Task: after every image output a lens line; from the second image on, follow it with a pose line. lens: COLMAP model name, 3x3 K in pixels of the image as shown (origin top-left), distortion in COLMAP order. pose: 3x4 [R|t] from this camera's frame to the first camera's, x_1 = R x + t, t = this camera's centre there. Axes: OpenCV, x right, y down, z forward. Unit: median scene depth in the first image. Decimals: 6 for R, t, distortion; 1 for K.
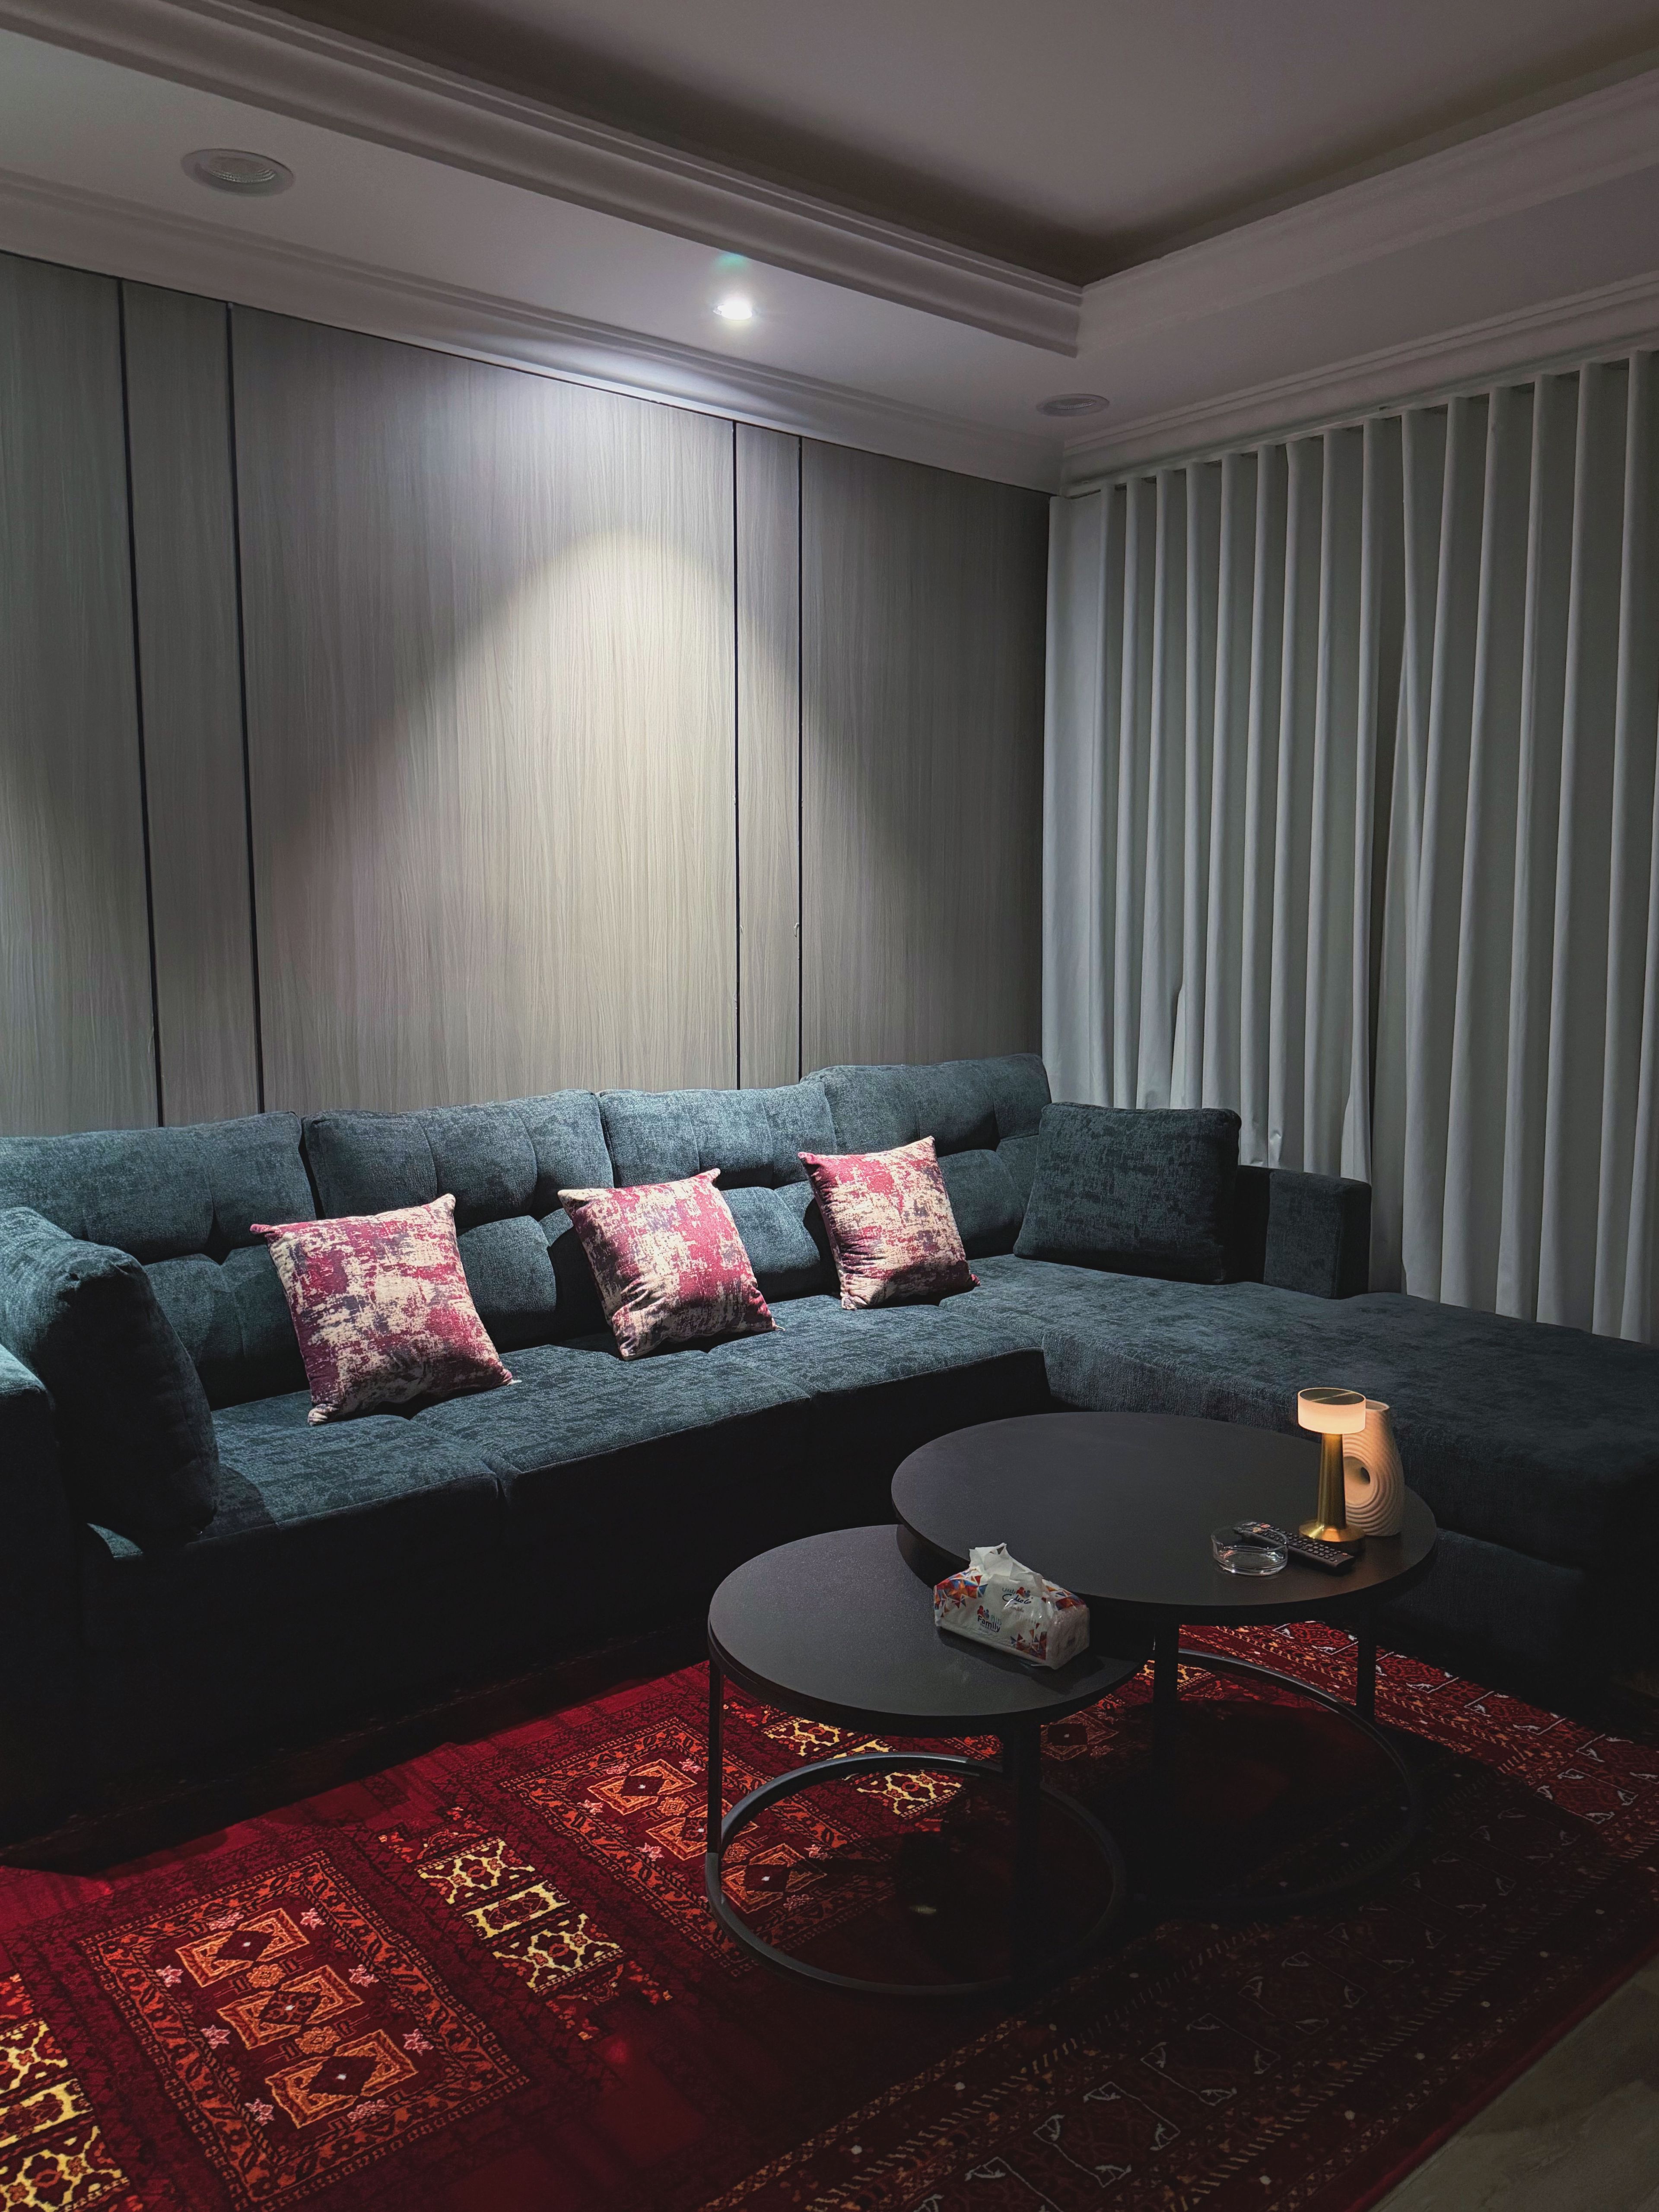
lens RADIAL K [[1568.2, 0, 776.5], [0, 1568.2, 1086.3], [0, 0, 1]] dist [0.027763, -0.035353]
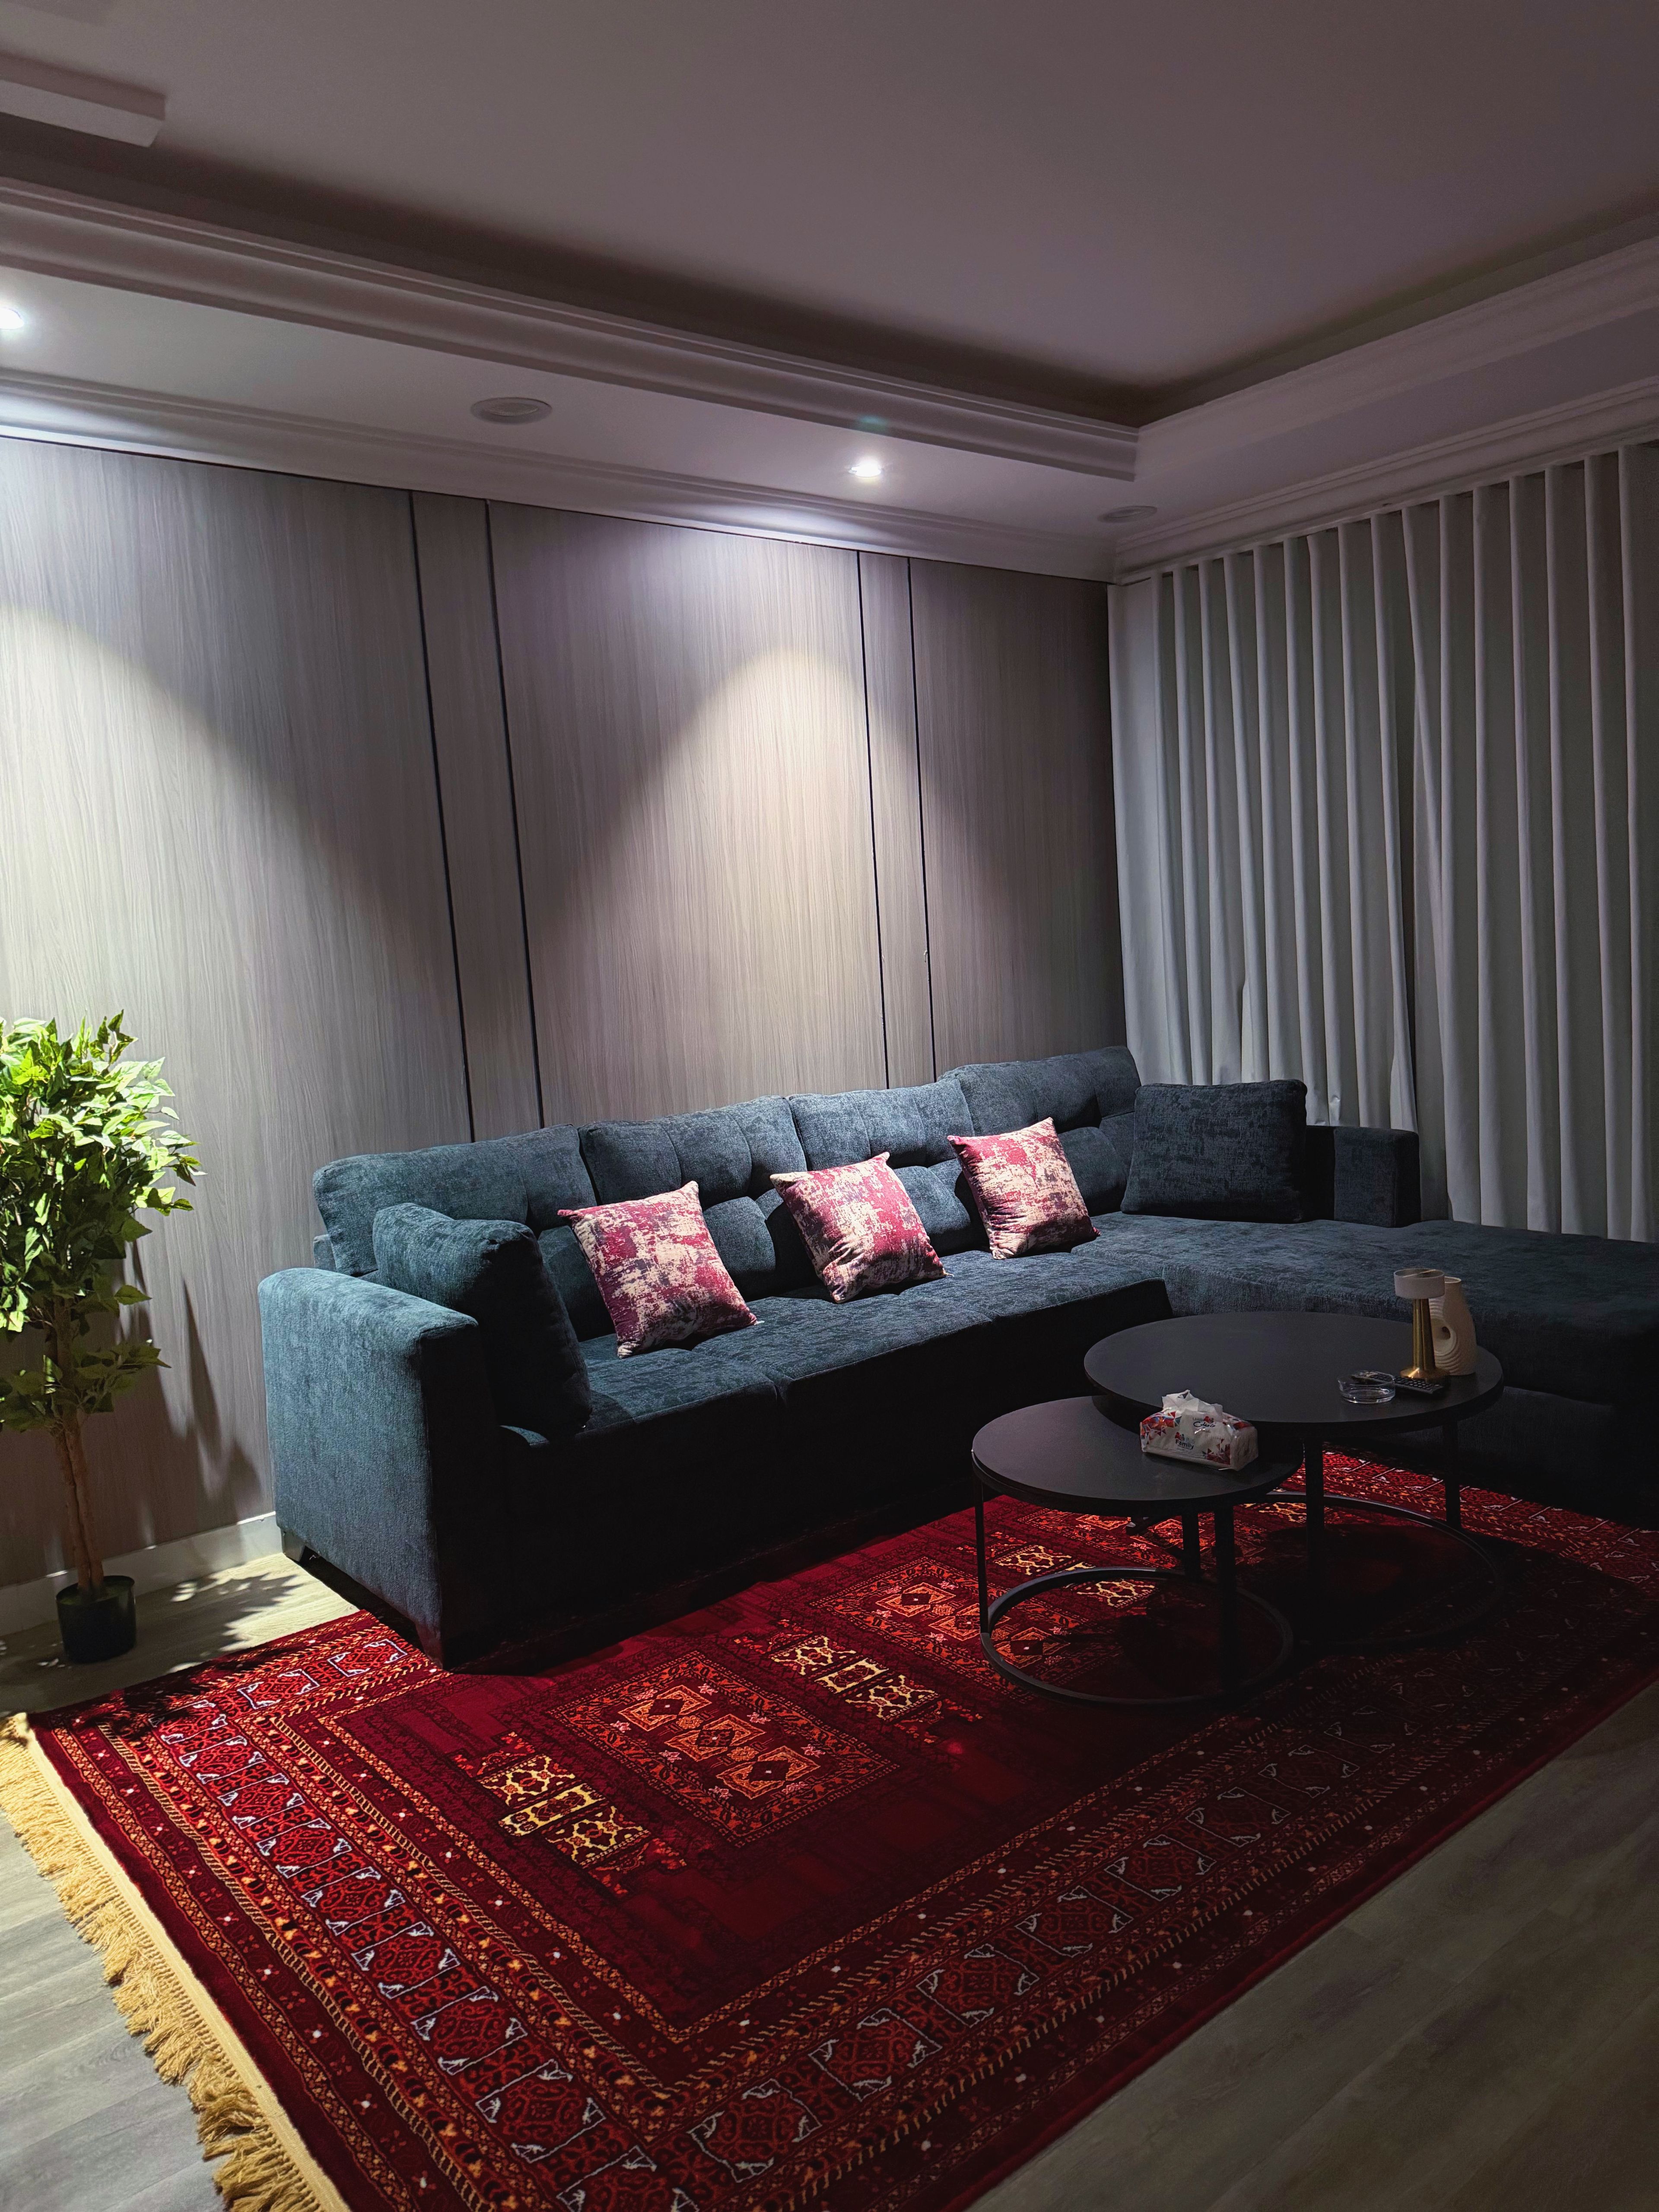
lens RADIAL K [[1566.9, 0, 744.2], [0, 1566.9, 1093.6], [0, 0, 1]] dist [0.069953, -0.086157]
pose [[0.997983, -0.062096, -0.013157, -0.145127], [0.061949, 0.998015, -0.011320, 0.014559], [0.013833, 0.010482, 0.999849, -0.274853]]
